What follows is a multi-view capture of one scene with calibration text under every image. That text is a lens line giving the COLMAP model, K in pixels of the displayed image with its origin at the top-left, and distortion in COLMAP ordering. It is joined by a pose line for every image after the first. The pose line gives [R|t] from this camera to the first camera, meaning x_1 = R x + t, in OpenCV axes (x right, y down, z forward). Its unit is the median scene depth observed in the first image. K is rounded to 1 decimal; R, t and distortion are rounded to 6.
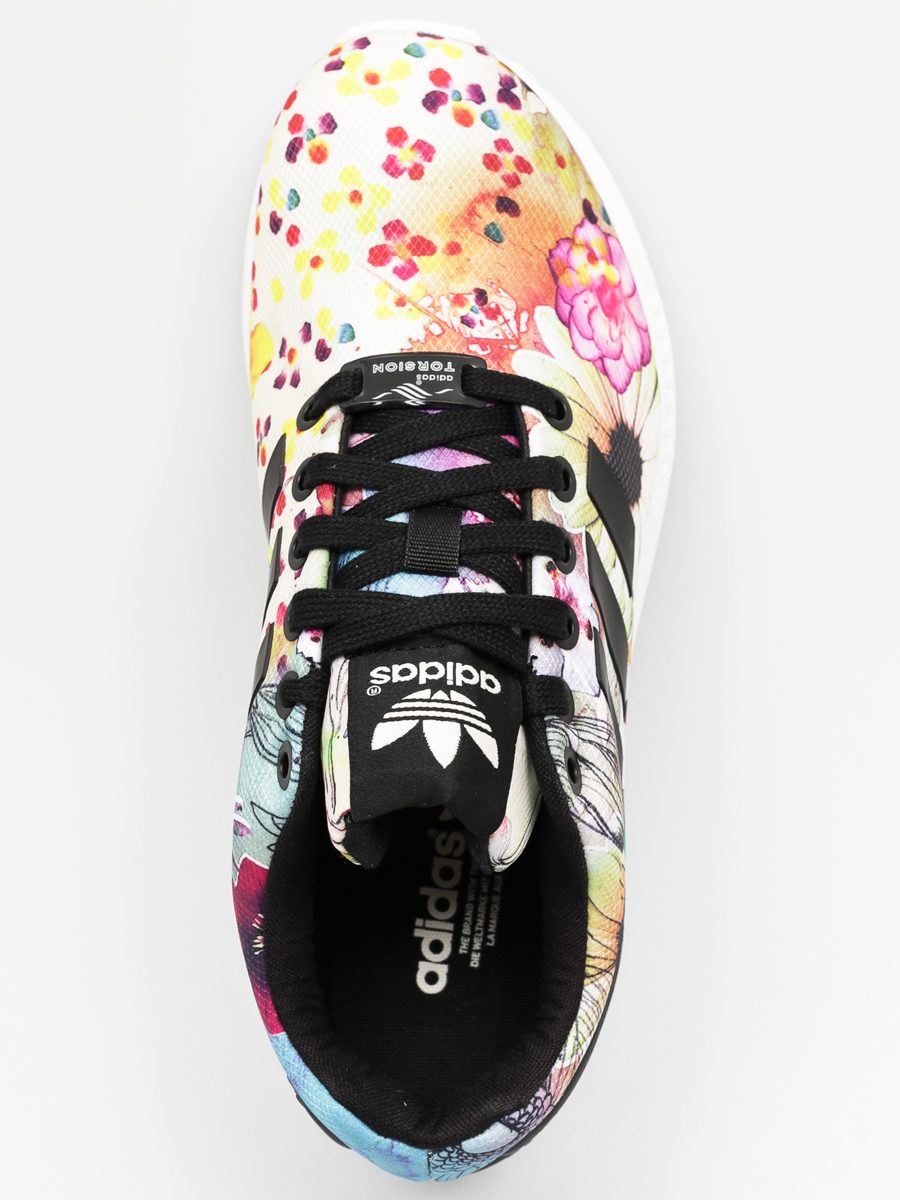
lens RADIAL K [[1697.4, 0, 450.0], [0, 1697.4, 600.0], [0, 0, 1]] dist [0.006824, -1.671874]
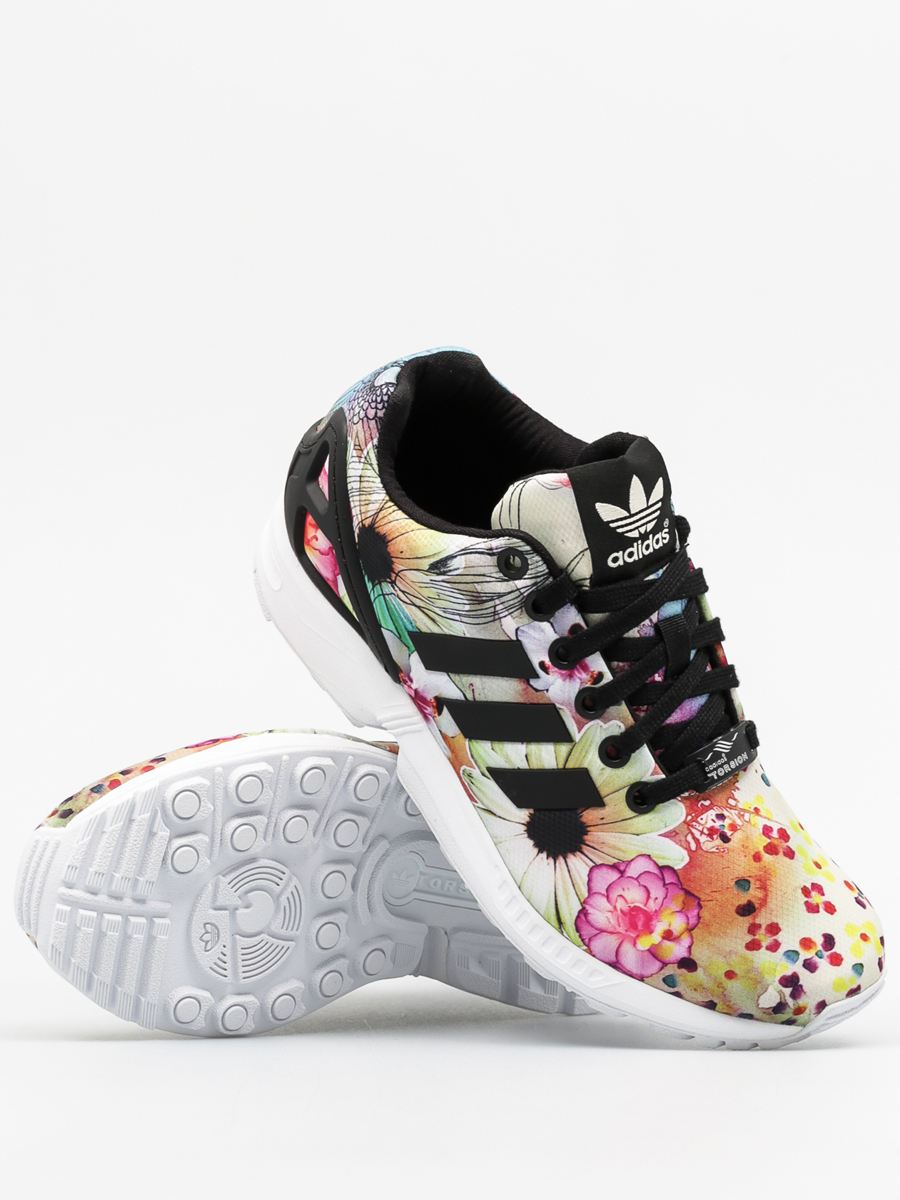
lens RADIAL K [[1697.4, 0, 450.0], [0, 1697.4, 600.0], [0, 0, 1]] dist [0.006824, -1.671874]
pose [[-0.772249, 0.546896, -0.323322, 0.537959], [-0.615142, -0.770894, 0.165295, -0.115775], [-0.158848, 0.326537, 0.931741, -0.350097]]
